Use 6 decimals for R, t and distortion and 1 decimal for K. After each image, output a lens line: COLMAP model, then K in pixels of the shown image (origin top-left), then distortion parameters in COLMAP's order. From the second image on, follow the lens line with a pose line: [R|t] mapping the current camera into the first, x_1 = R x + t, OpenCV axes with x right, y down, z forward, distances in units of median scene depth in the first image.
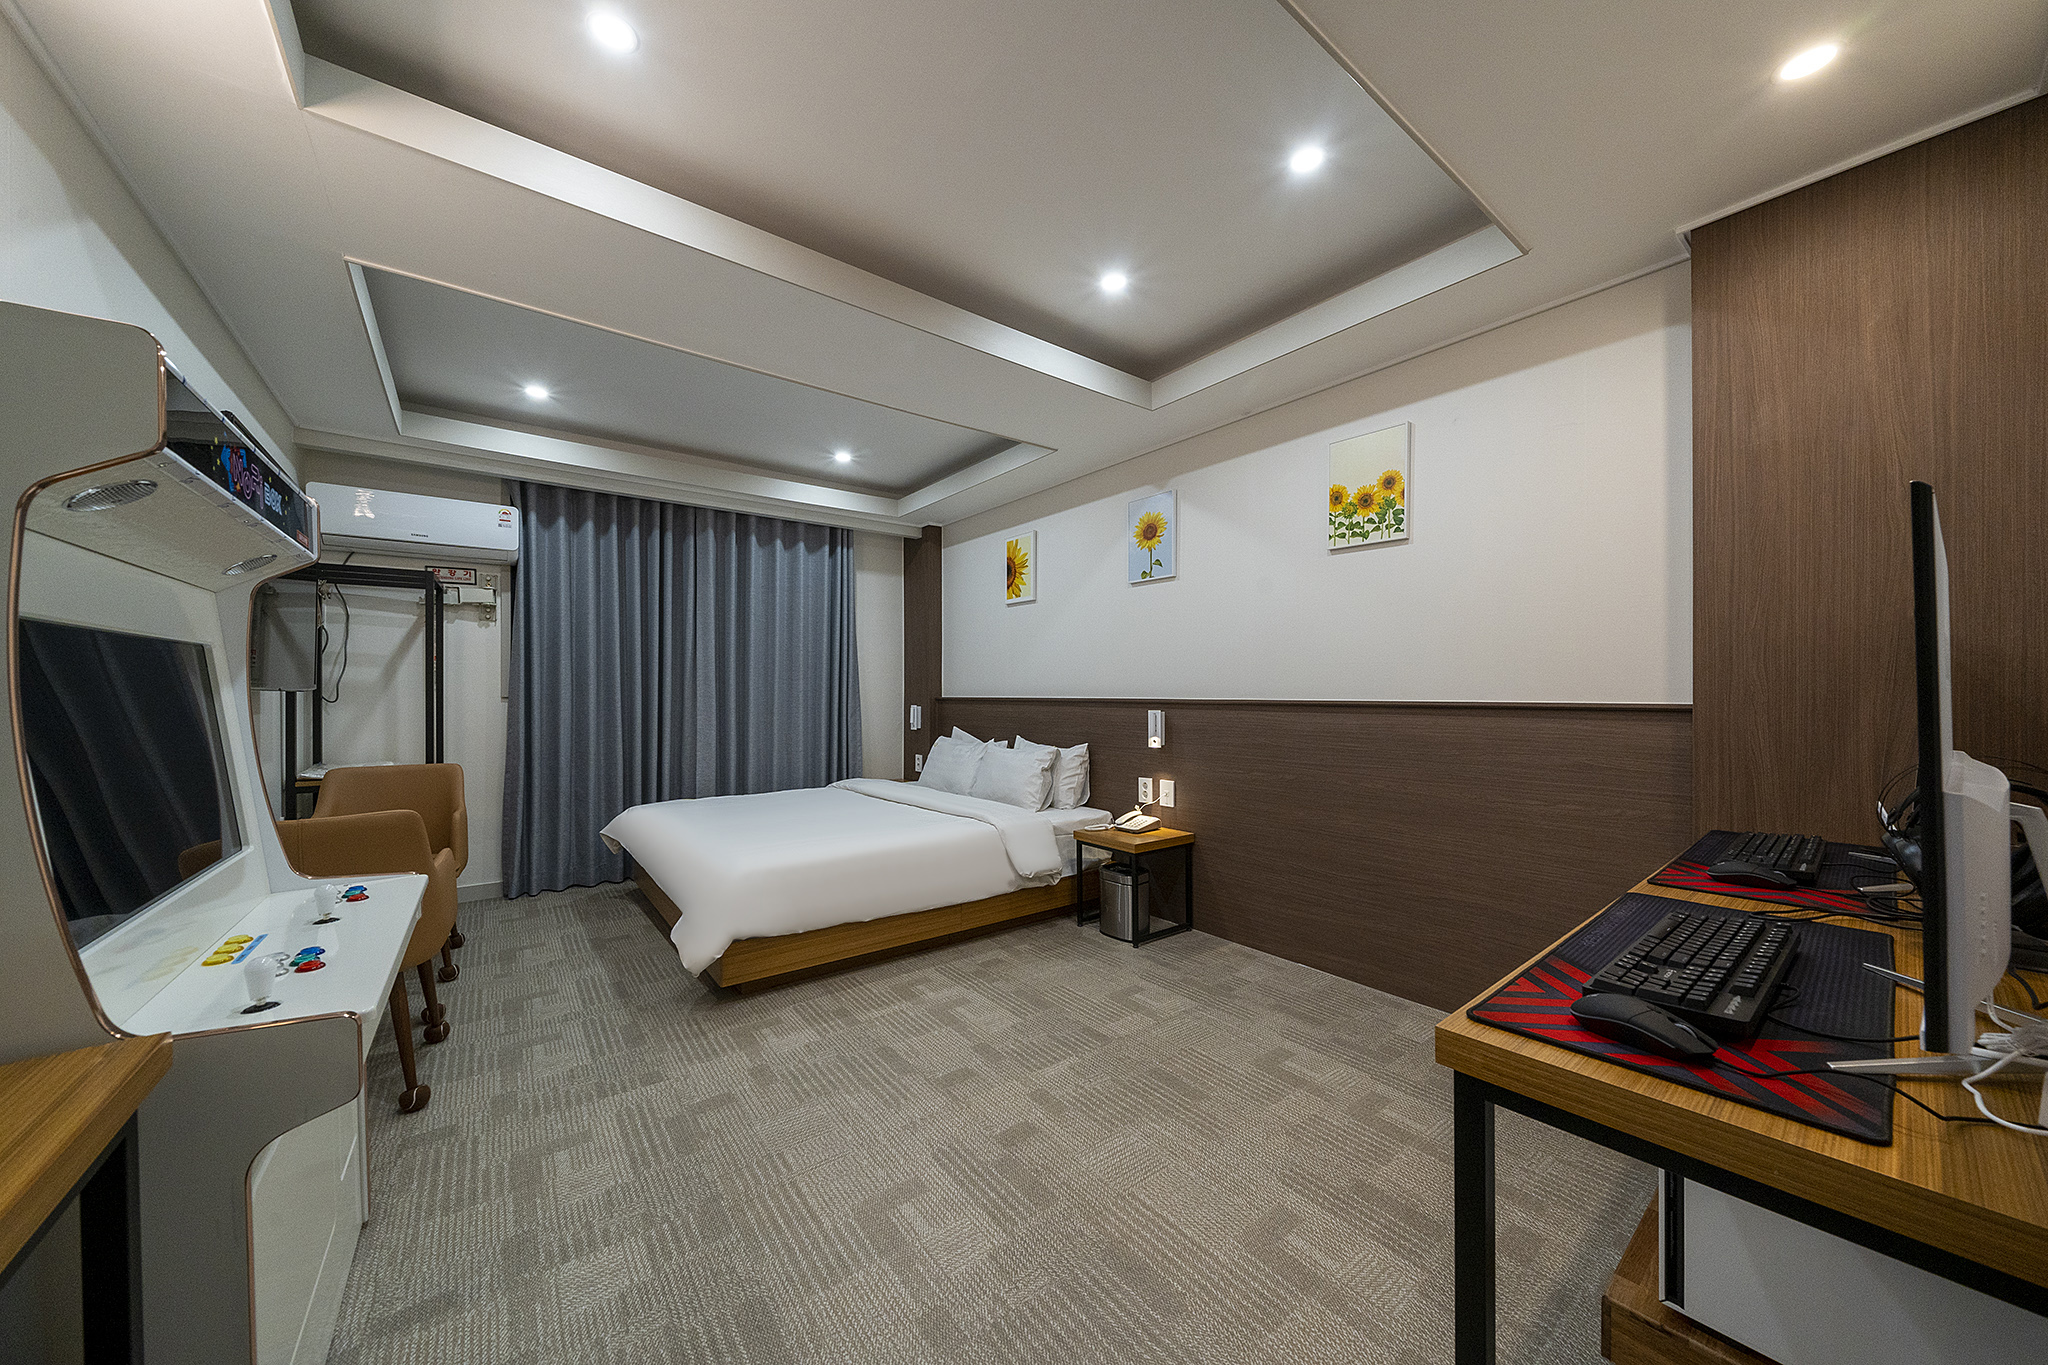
lens RADIAL K [[708.8, 0, 1028.8], [0, 708.8, 683.3], [0, 0, 1]] dist [-0.000566, -0.000102]
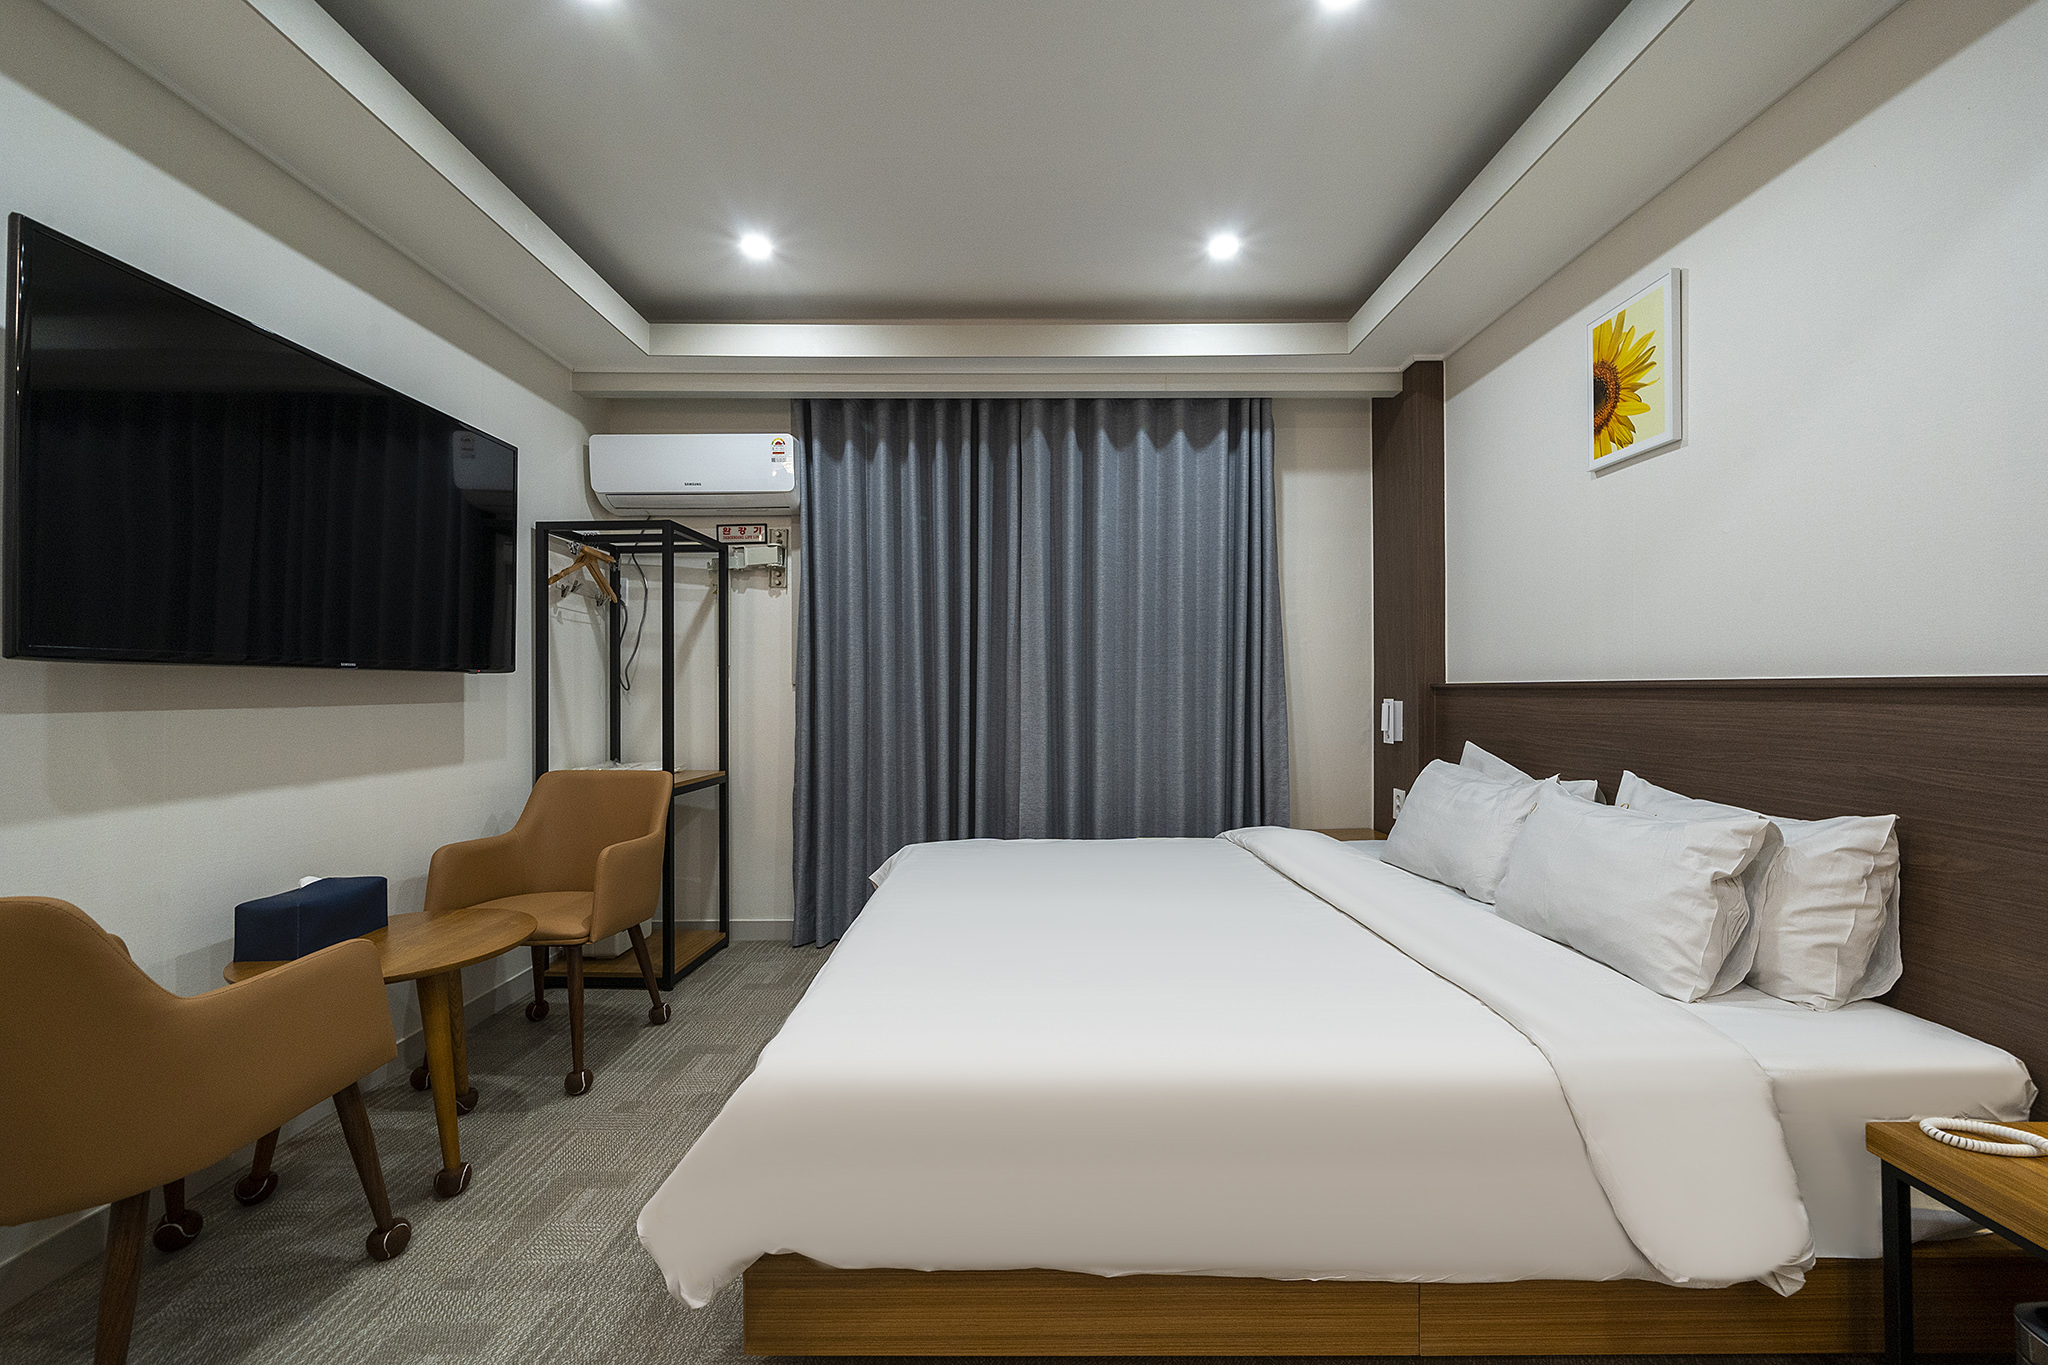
lens RADIAL K [[789.3, 0, 1019.0], [0, 789.3, 685.6], [0, 0, 1]] dist [-0.000809, -0.000184]
pose [[0.781448, -0.005010, -0.623950, -0.005982], [0.011857, 0.999906, 0.006820, 0.017482], [0.623858, -0.012728, 0.781434, 0.462490]]
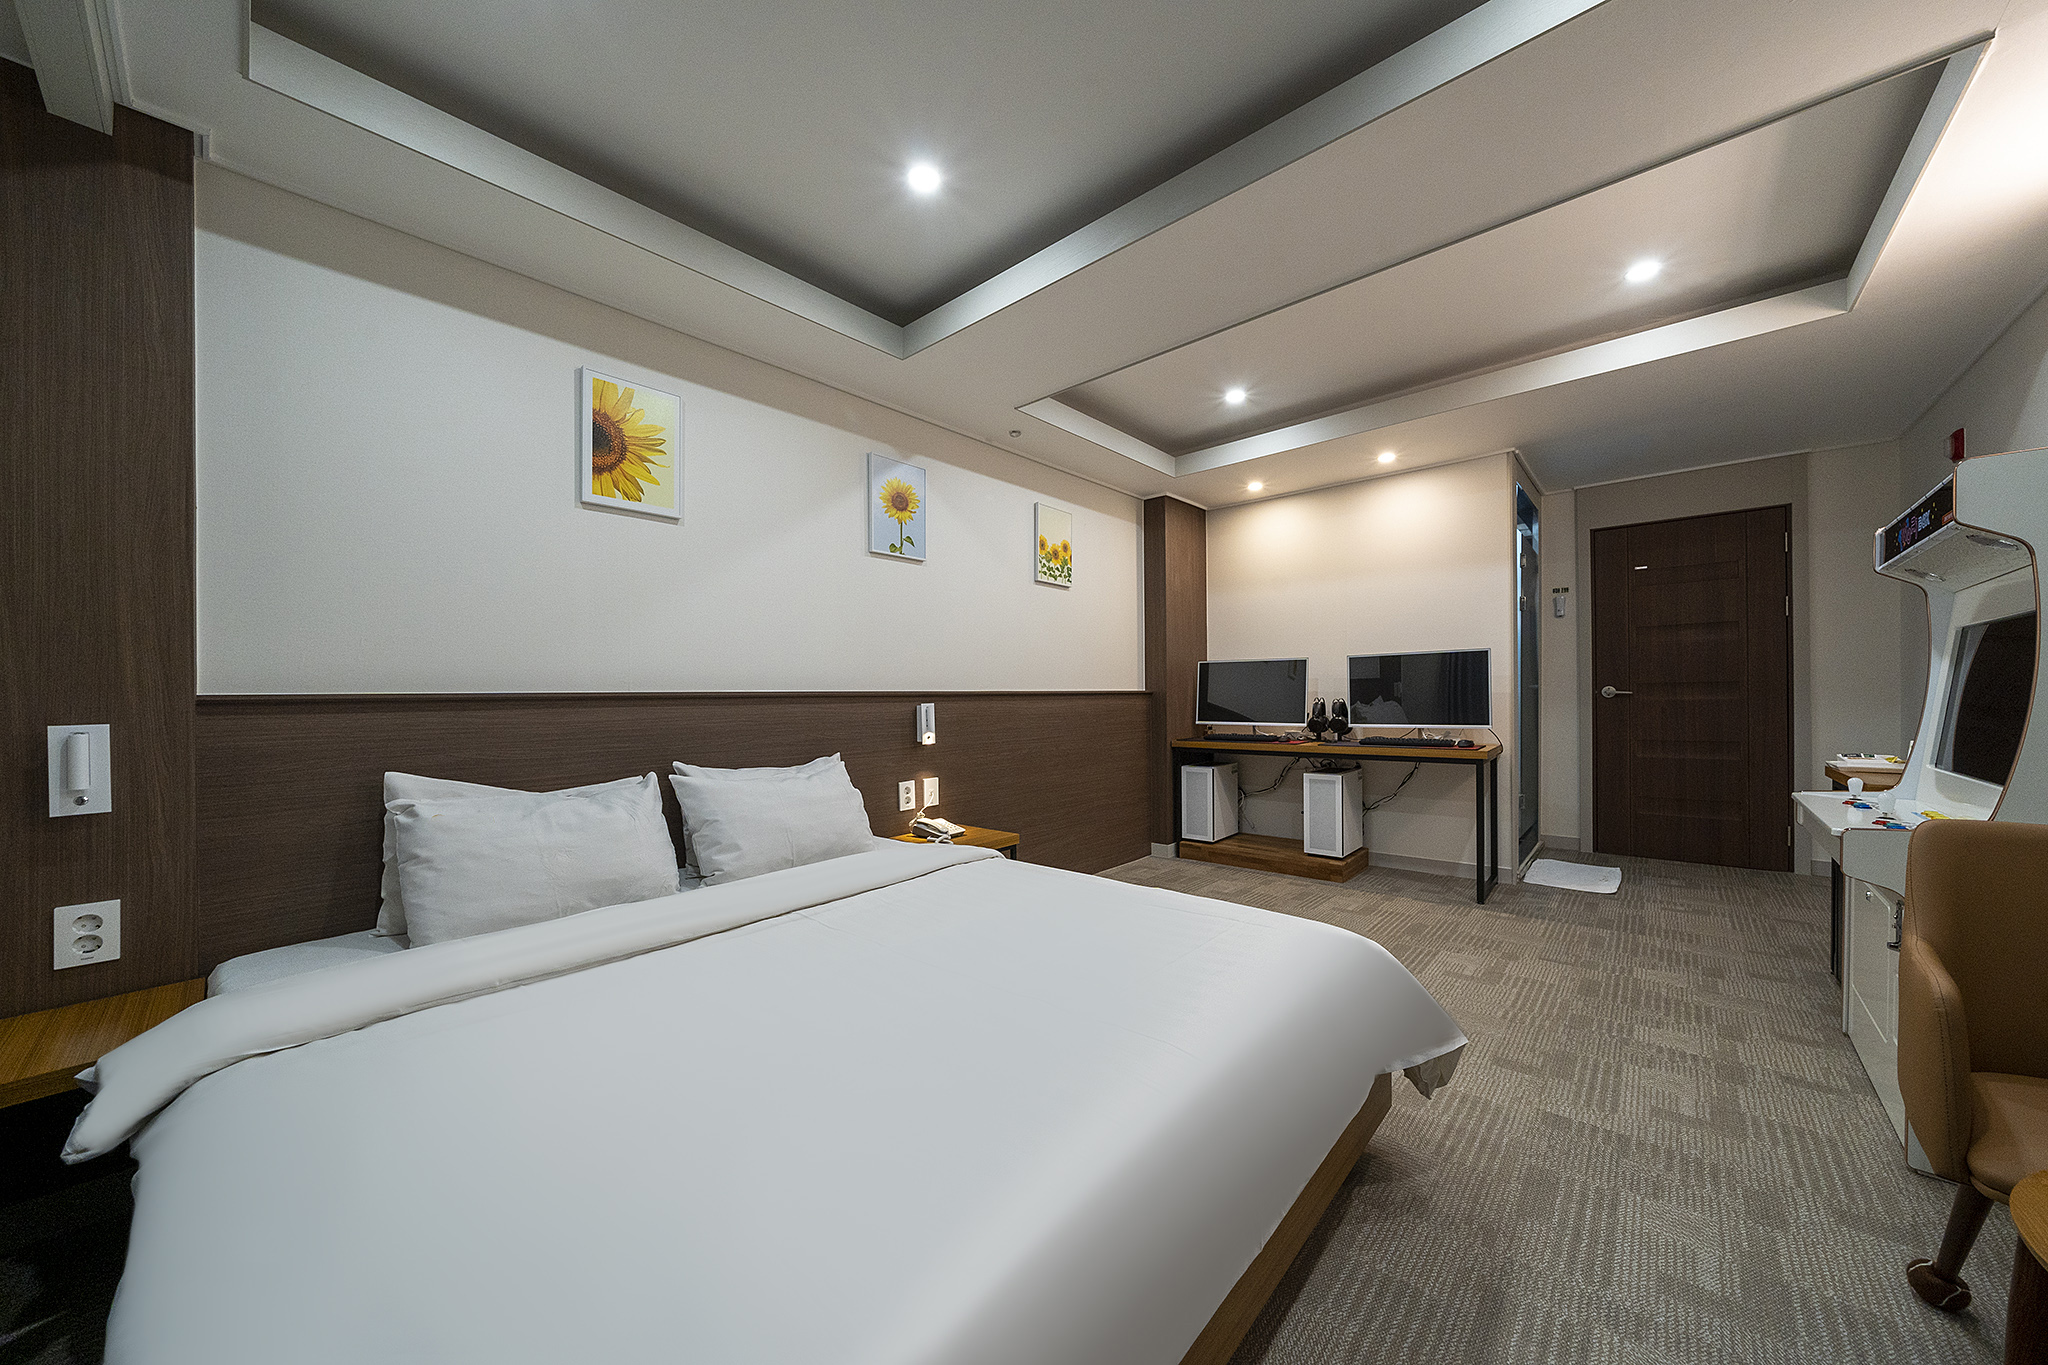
lens RADIAL K [[700.4, 0, 1024.0], [0, 700.4, 682.5], [0, 0, 1]] dist [0.000965, 0.000090]
pose [[-0.176027, 0.023560, 0.984103, -0.661845], [0.002410, 0.999721, -0.023503, 0.029580], [-0.984382, -0.001765, -0.176035, 0.934837]]
